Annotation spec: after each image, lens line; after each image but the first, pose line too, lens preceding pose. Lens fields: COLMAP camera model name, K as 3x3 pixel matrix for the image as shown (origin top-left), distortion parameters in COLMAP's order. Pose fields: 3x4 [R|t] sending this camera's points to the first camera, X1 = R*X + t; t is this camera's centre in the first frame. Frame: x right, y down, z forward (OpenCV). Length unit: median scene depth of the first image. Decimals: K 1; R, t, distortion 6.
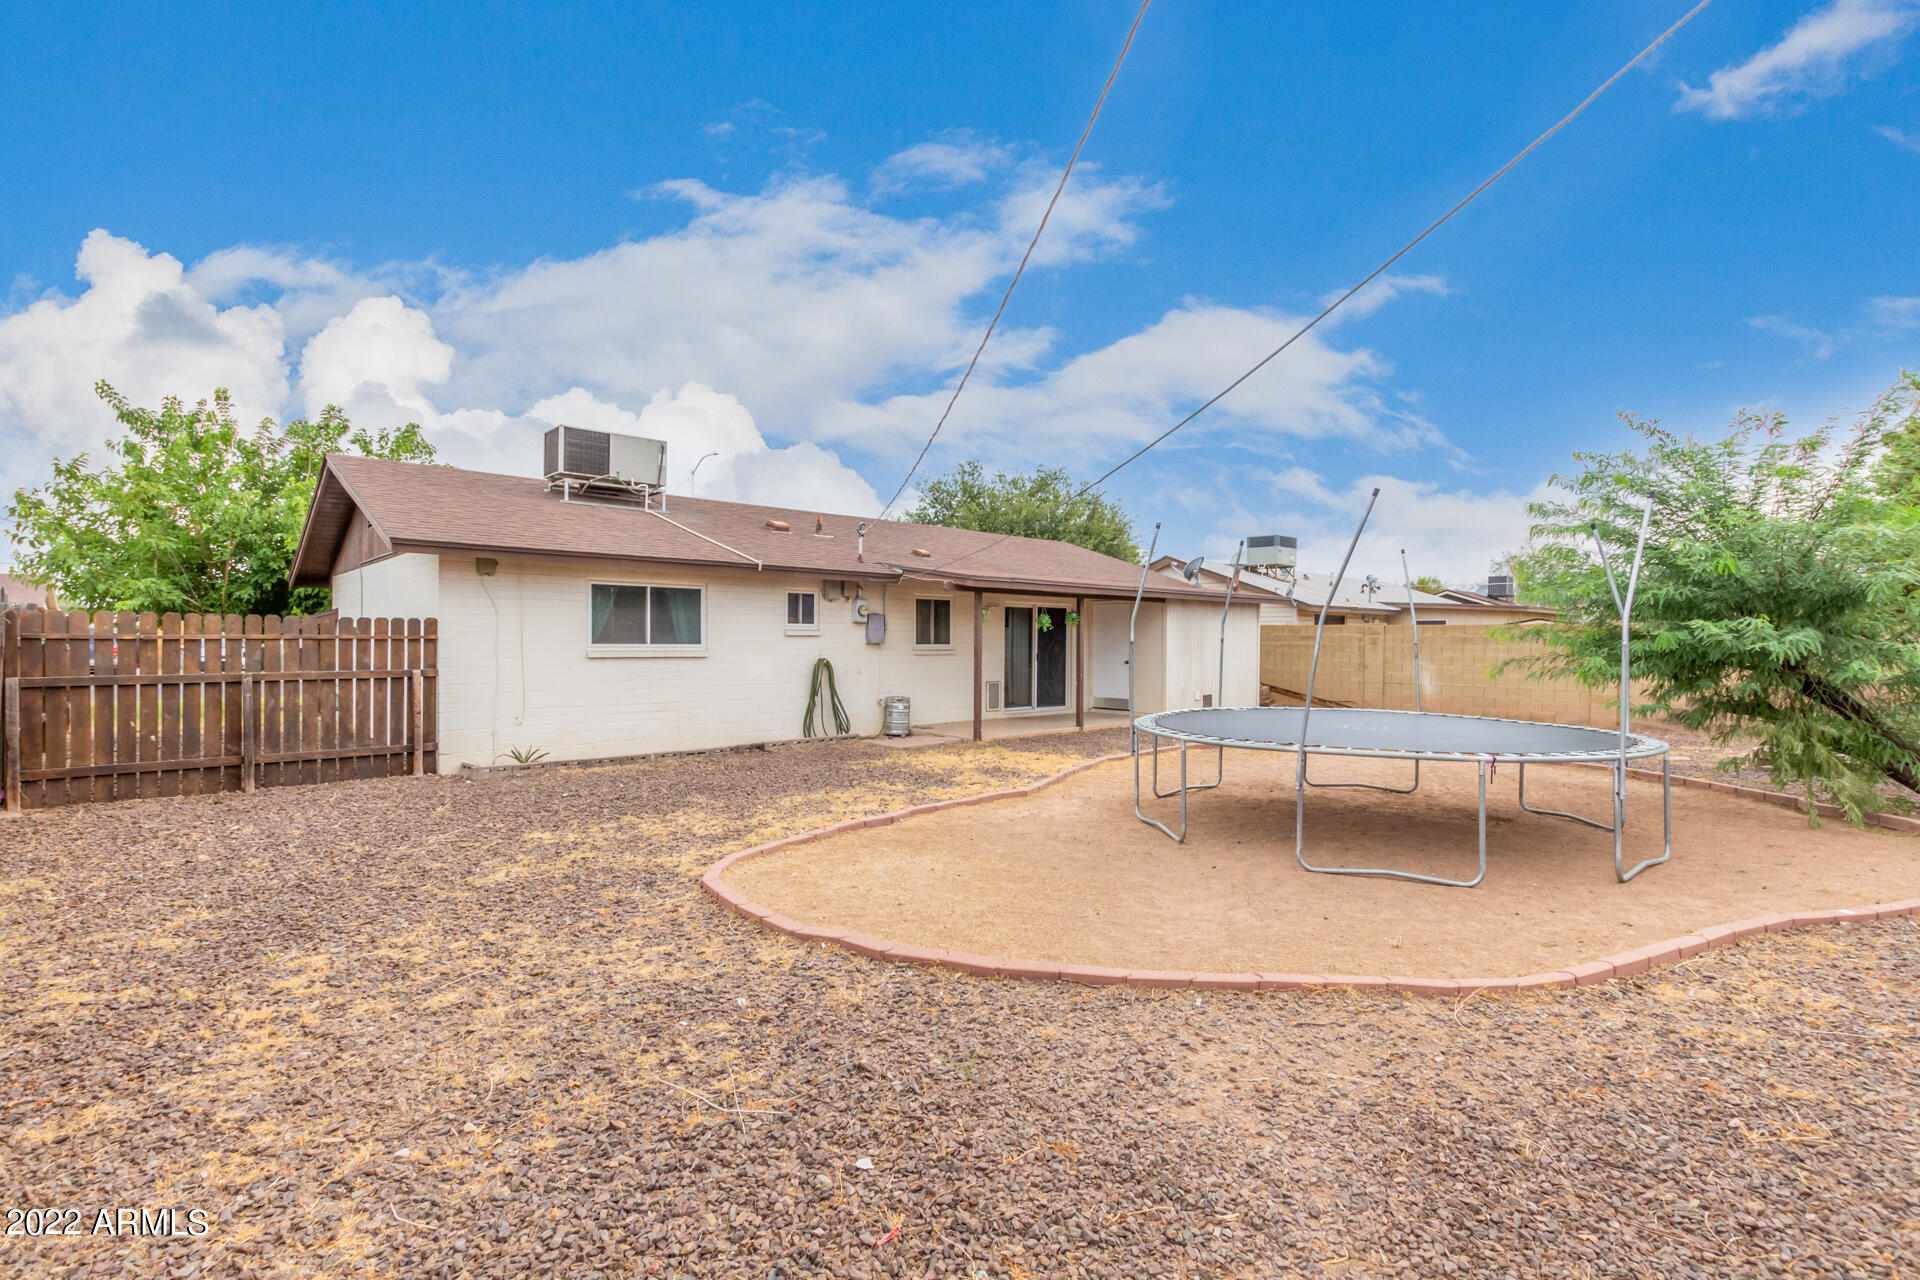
lens RADIAL K [[911.2, 0, 960.0], [0, 911.2, 640.0], [0, 0, 1]] dist [-0.000536, 0.000021]
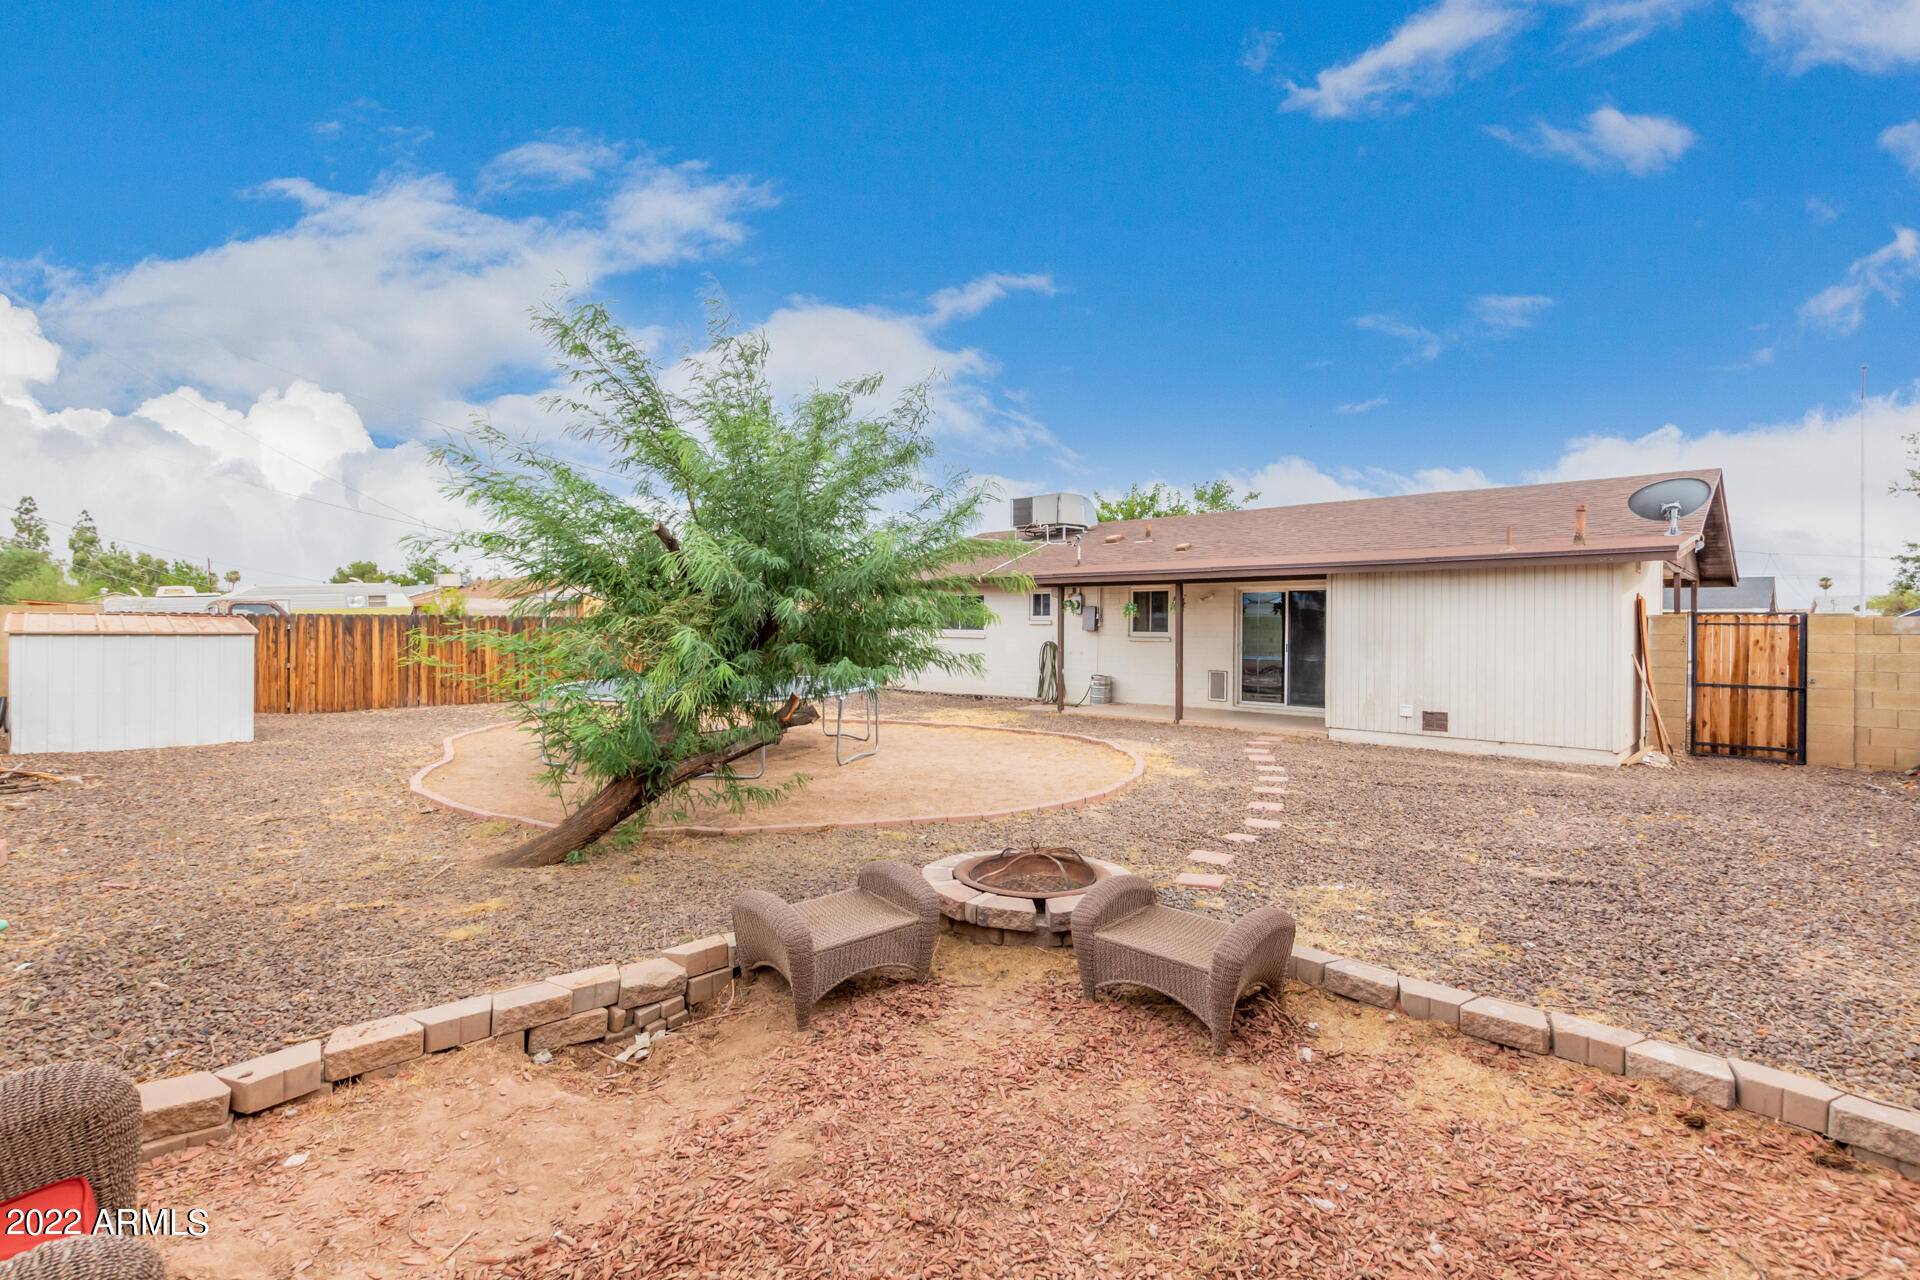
lens RADIAL K [[911.2, 0, 960.0], [0, 911.2, 640.0], [0, 0, 1]] dist [-0.000536, 0.000021]
pose [[0.045108, 0.014387, -0.998879, 1.173633], [-0.001599, 0.999896, 0.014329, -0.000517], [0.998981, 0.000951, 0.045126, 0.798613]]
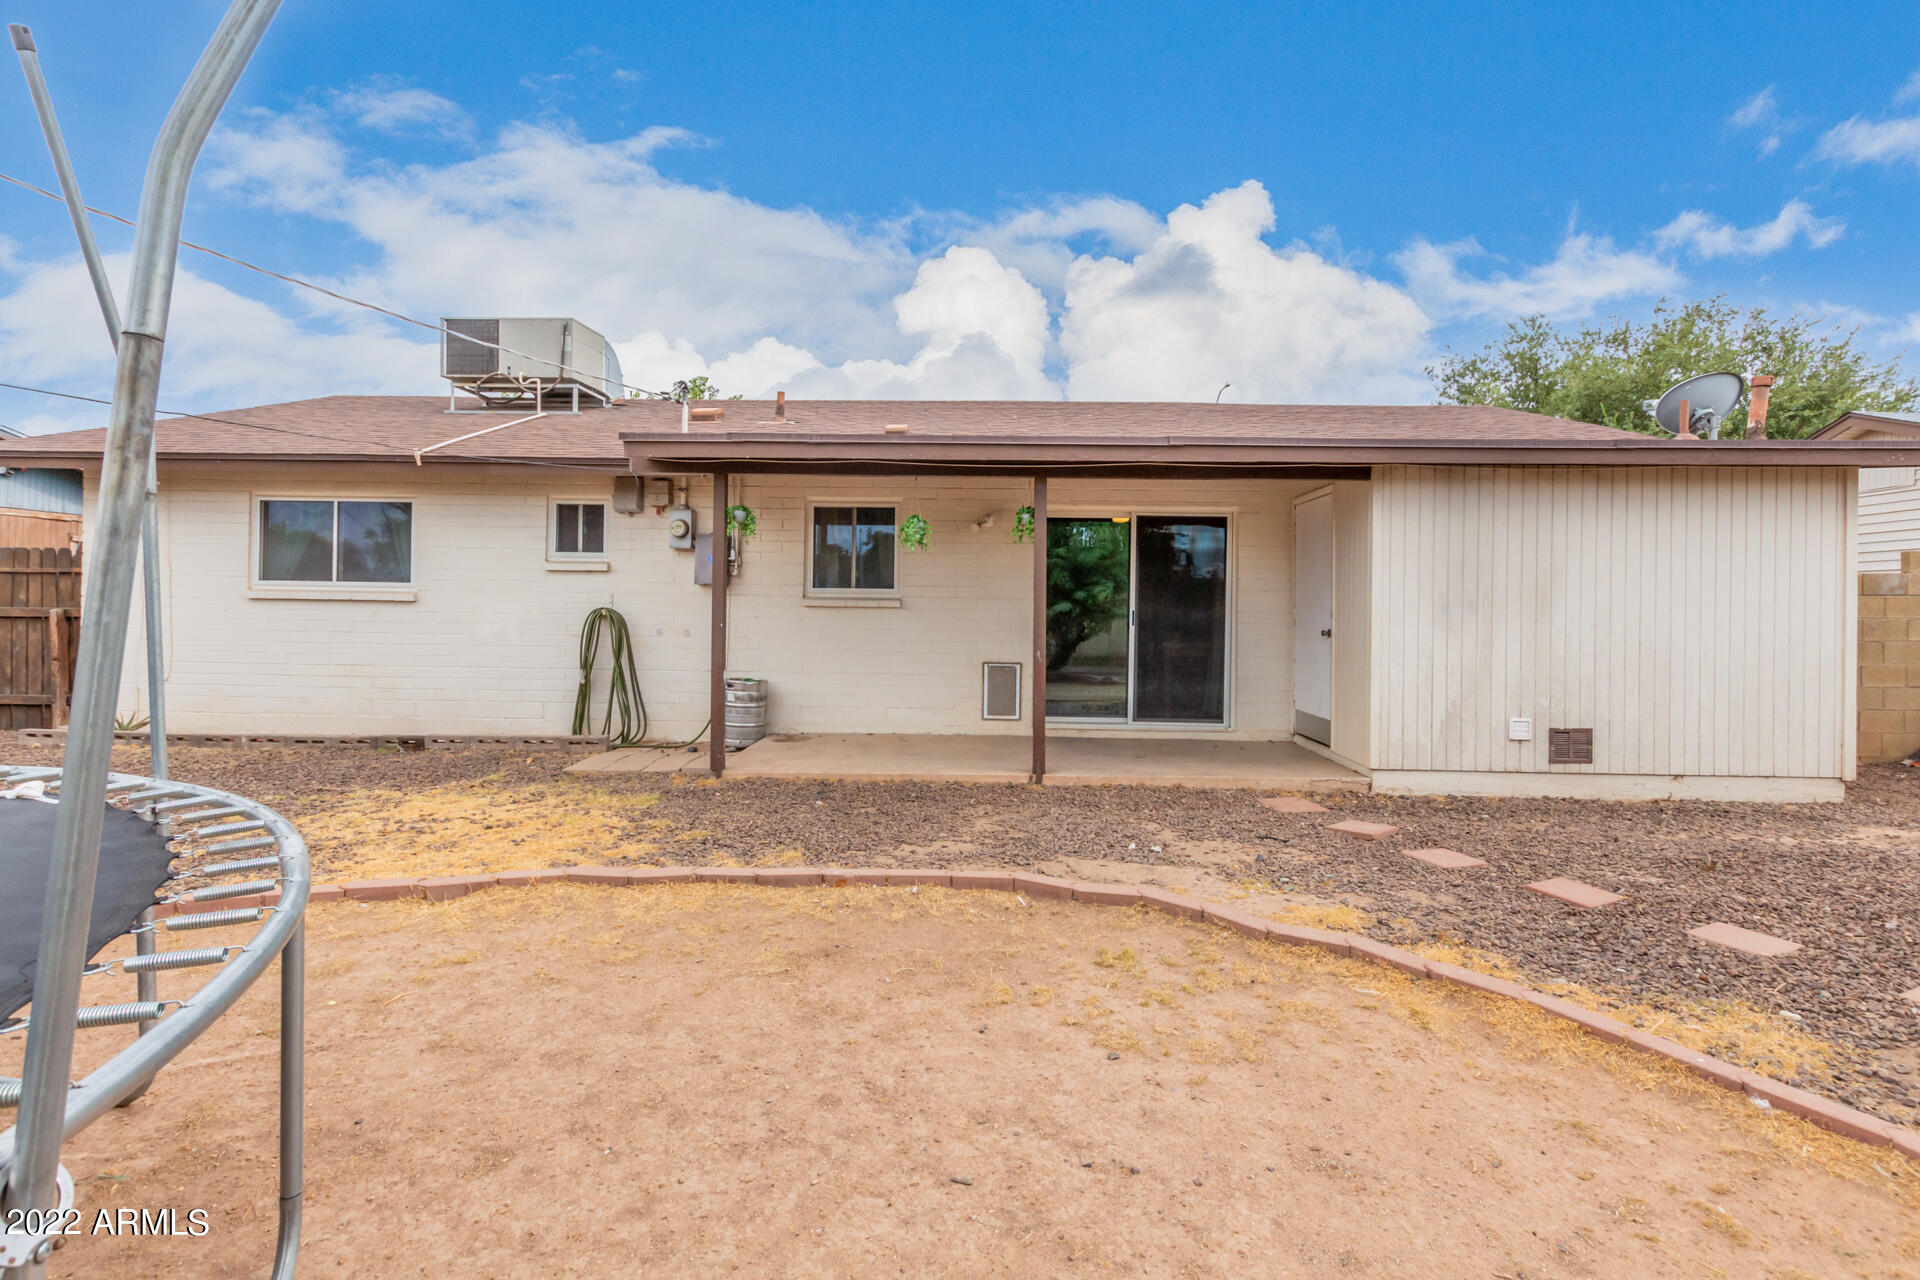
lens RADIAL K [[906.5, 0, 968.1], [0, 906.5, 608.3], [0, 0, 1]] dist [-0.000577, 0.000144]
pose [[0.709981, 0.003890, -0.704210, 0.448481], [-0.008031, 0.999964, -0.002572, 0.019868], [0.704175, 0.007482, 0.709987, 0.729647]]
